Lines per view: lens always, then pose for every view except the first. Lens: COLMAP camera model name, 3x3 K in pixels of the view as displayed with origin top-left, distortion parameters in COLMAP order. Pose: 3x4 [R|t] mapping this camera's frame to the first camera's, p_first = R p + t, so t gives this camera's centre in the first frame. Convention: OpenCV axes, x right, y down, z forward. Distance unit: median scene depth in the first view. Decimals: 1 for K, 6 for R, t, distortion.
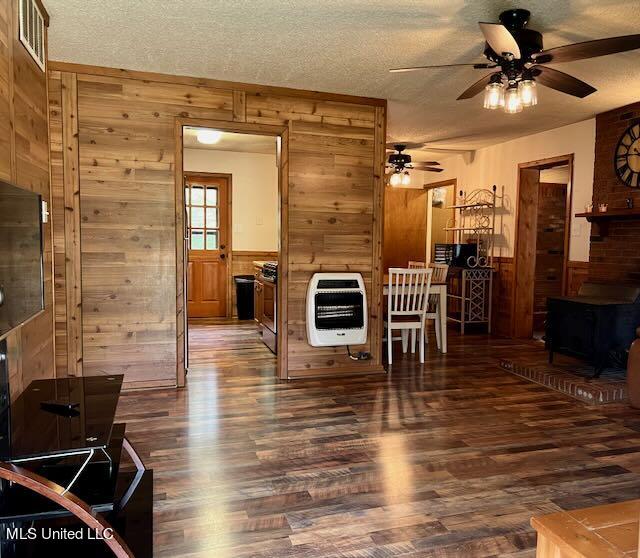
lens RADIAL K [[545.4, 0, 320.0], [0, 545.4, 279.0], [0, 0, 1]] dist [0.003515, -0.000940]
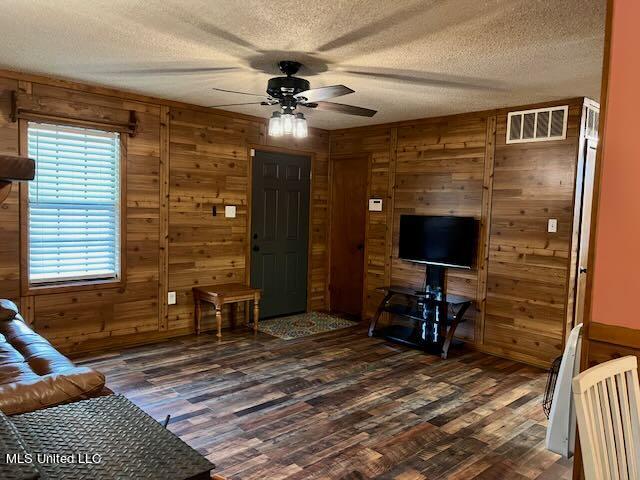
lens RADIAL K [[486.7, 0, 320.0], [0, 486.7, 240.0], [0, 0, 1]] dist [0.000403, 0.000063]
pose [[-0.884097, -0.010876, -0.467176, 0.743637], [-0.078636, 0.988935, 0.125790, -0.187366], [0.460639, 0.147947, -0.875170, 1.888831]]
